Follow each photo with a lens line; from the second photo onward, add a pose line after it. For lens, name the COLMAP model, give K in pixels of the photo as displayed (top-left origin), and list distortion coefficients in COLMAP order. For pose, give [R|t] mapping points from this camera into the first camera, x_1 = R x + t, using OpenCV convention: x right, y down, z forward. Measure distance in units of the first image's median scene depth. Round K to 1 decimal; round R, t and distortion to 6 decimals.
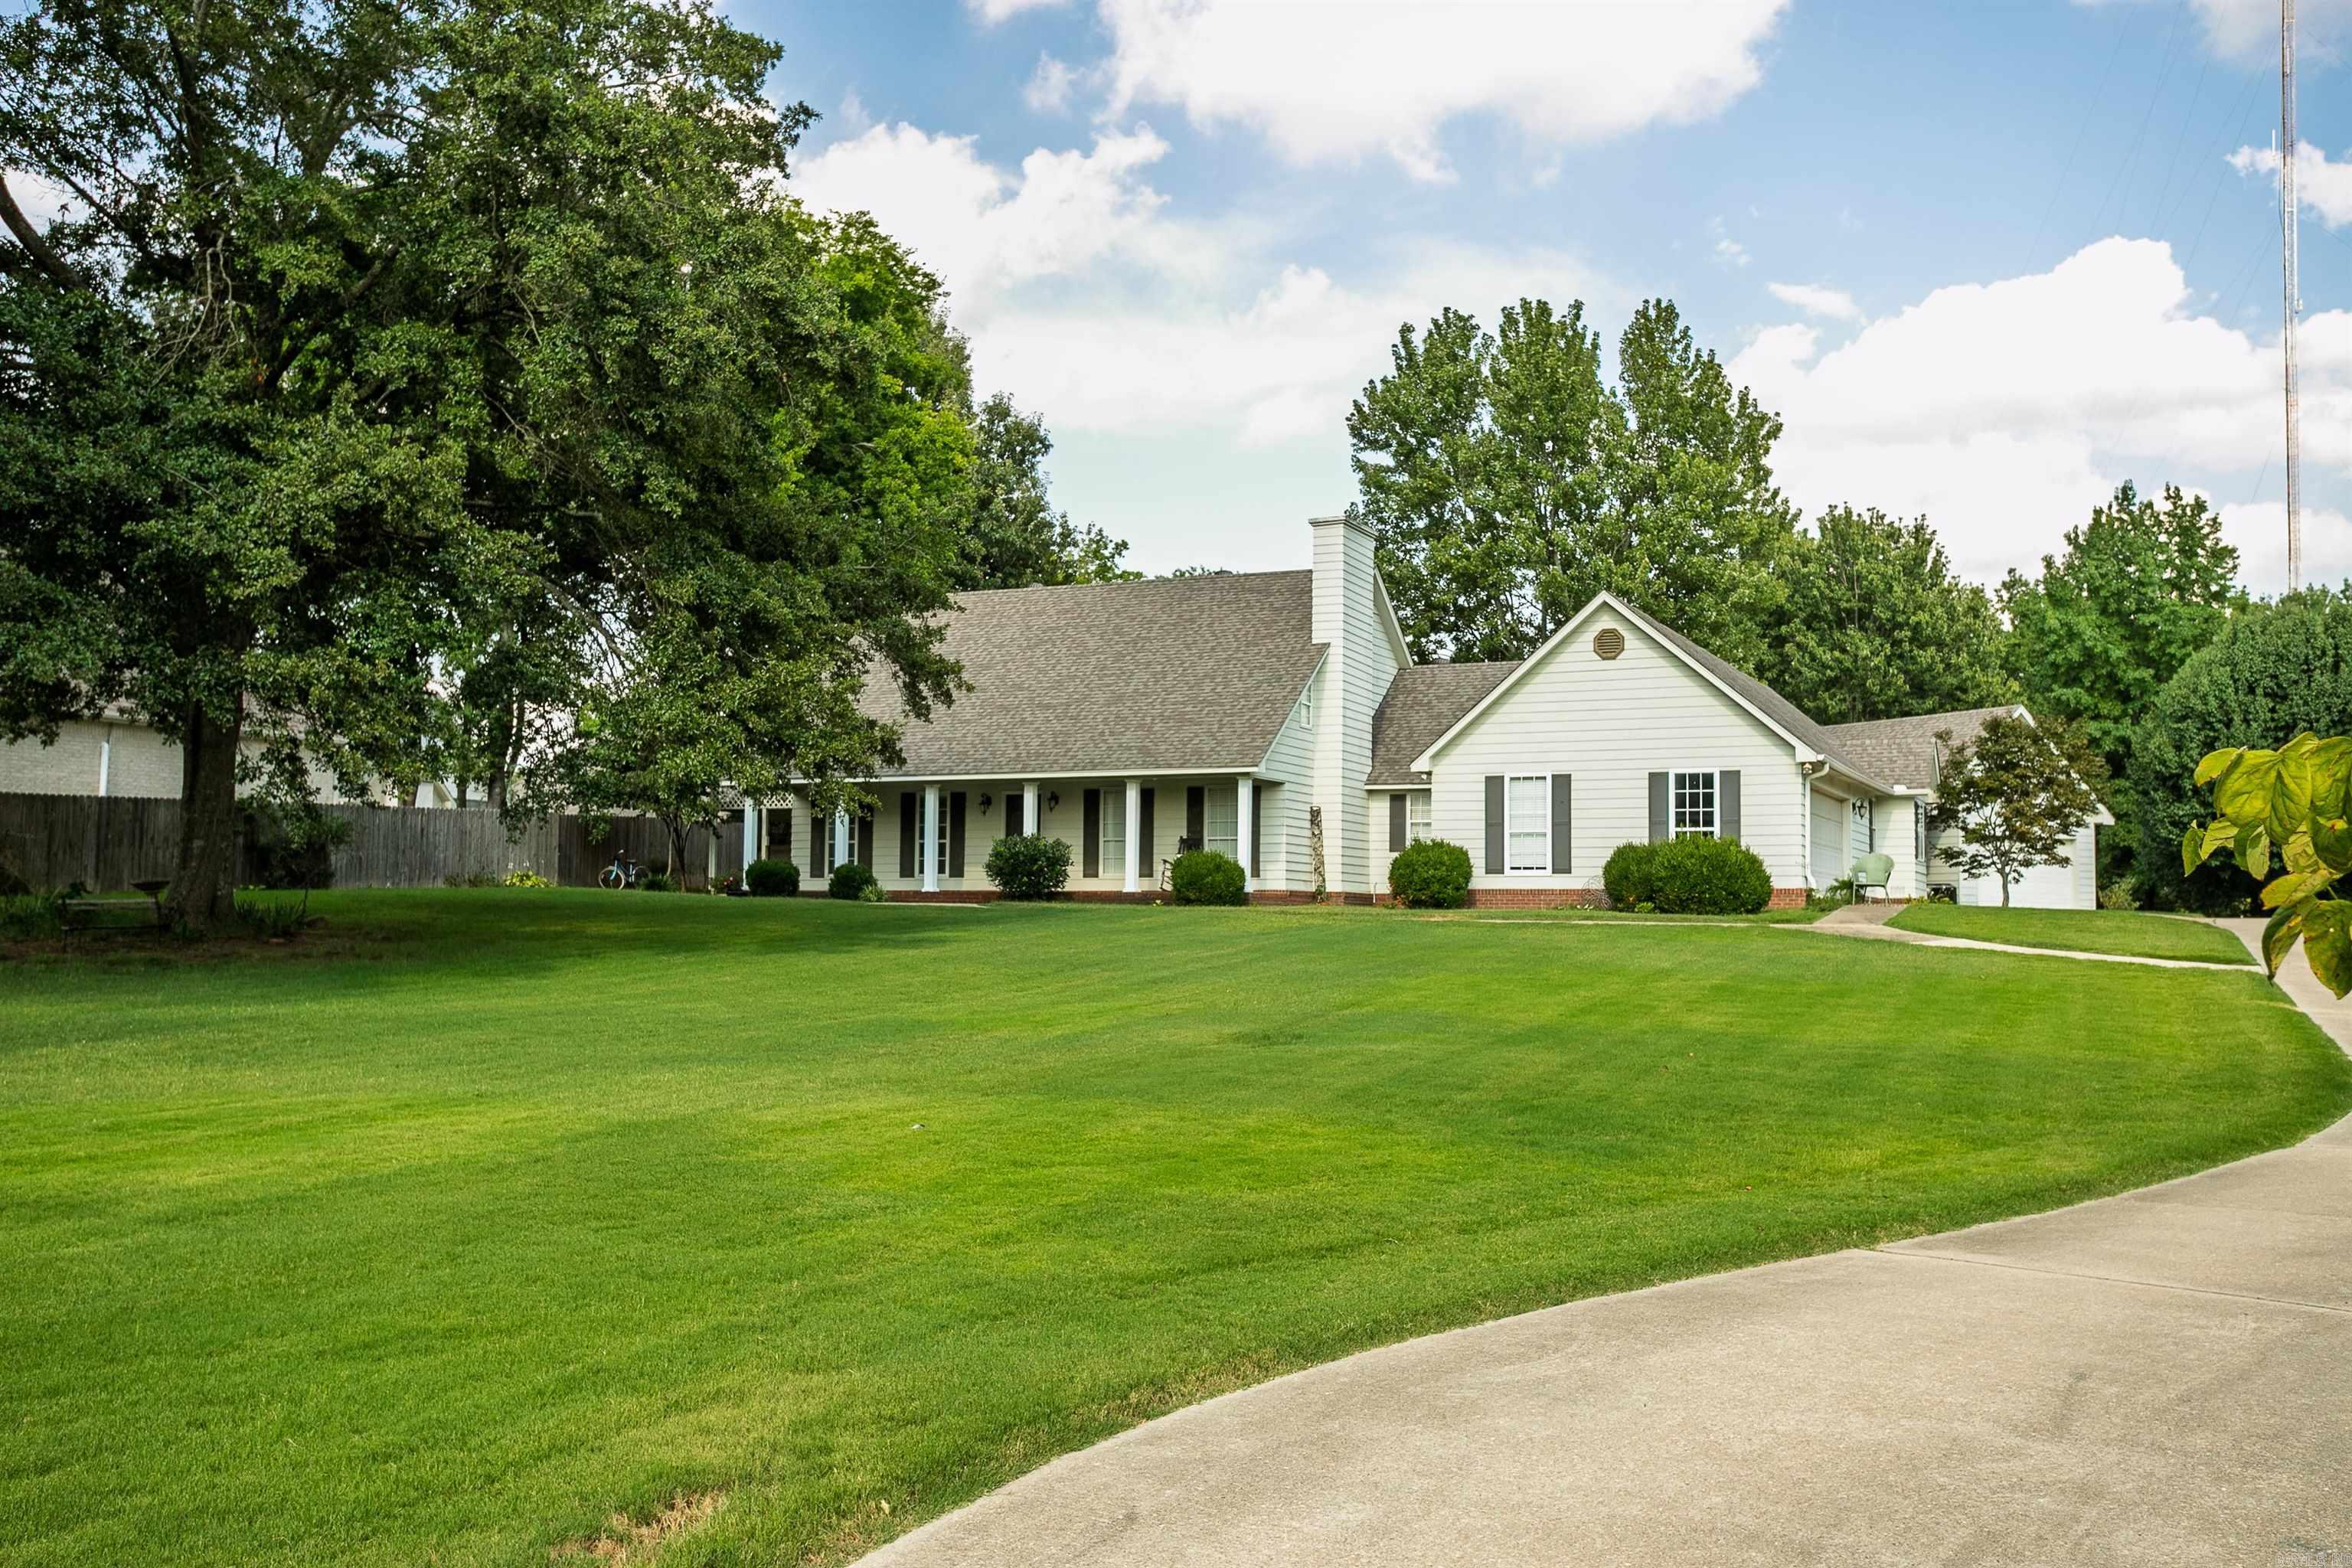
lens RADIAL K [[2204.9, 0, 1176.0], [0, 2204.9, 784.0], [0, 0, 1]] dist [-0.004499, -0.004814]
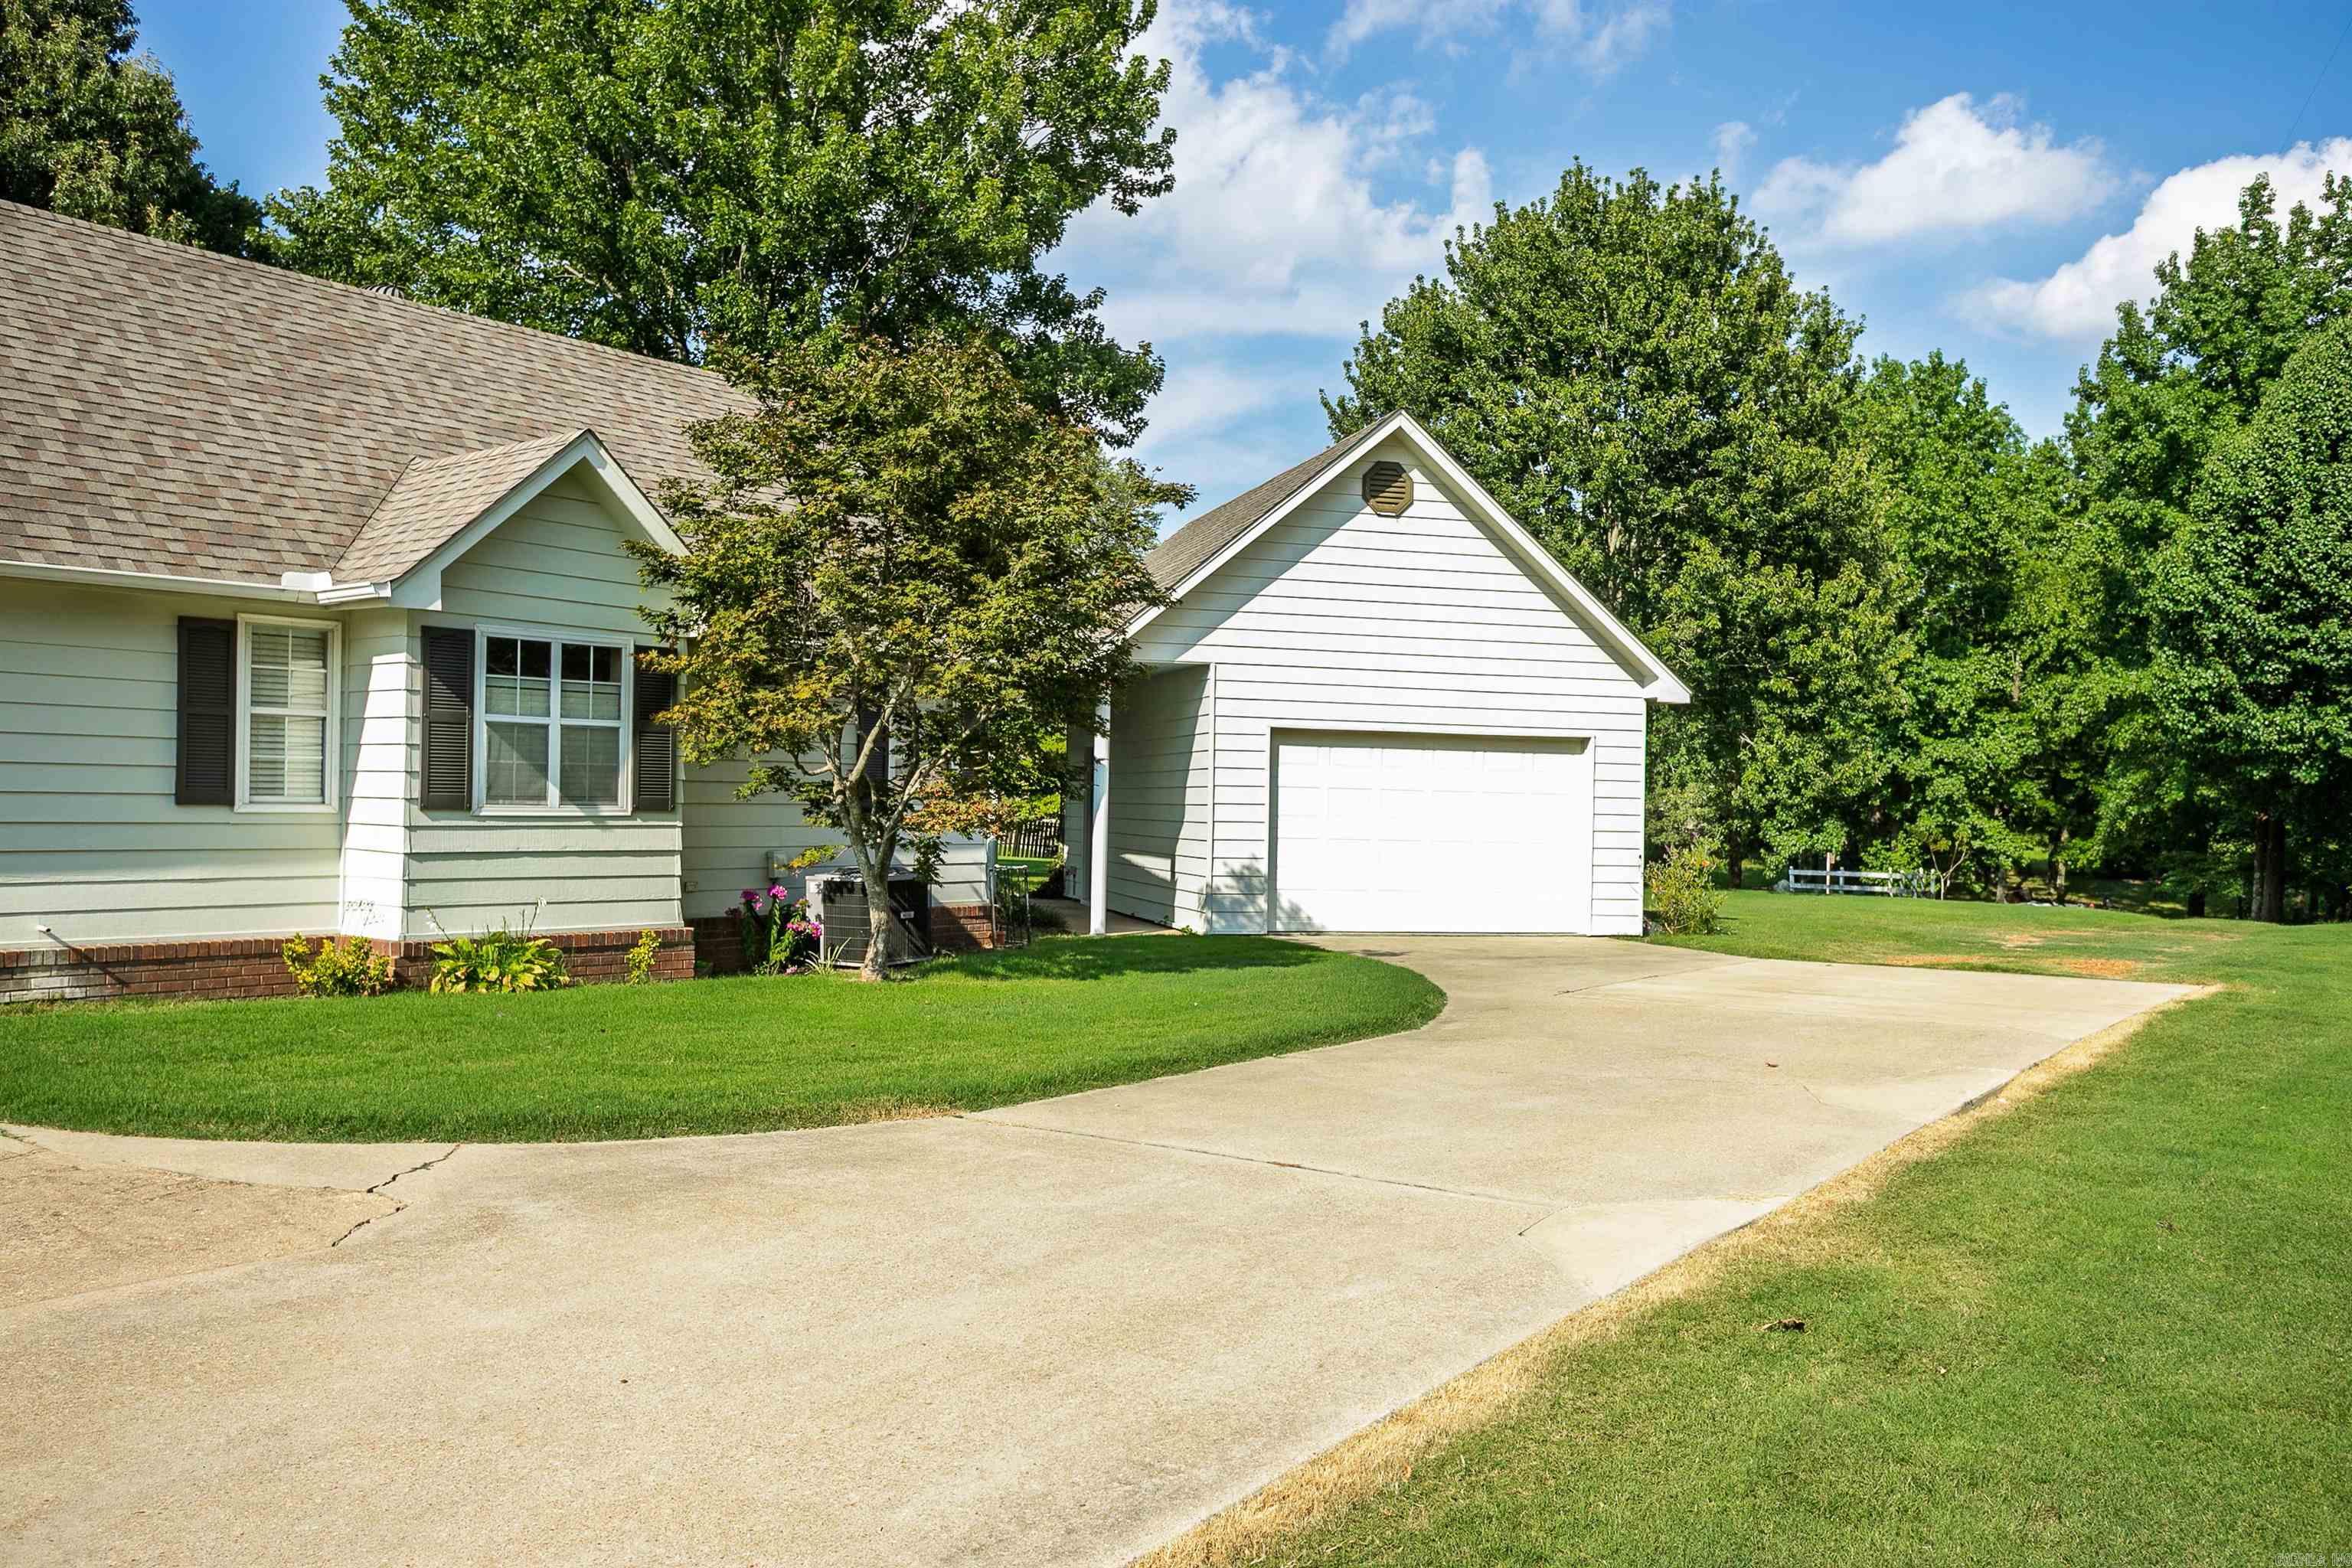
lens RADIAL K [[1875.4, 0, 1176.0], [0, 1875.4, 784.0], [0, 0, 1]] dist [0.002584, 0.001343]
pose [[0.973442, 0.003328, -0.228909, 0.316661], [0.008840, 0.998602, 0.052112, 0.011189], [0.228762, -0.052752, 0.972052, 0.485427]]
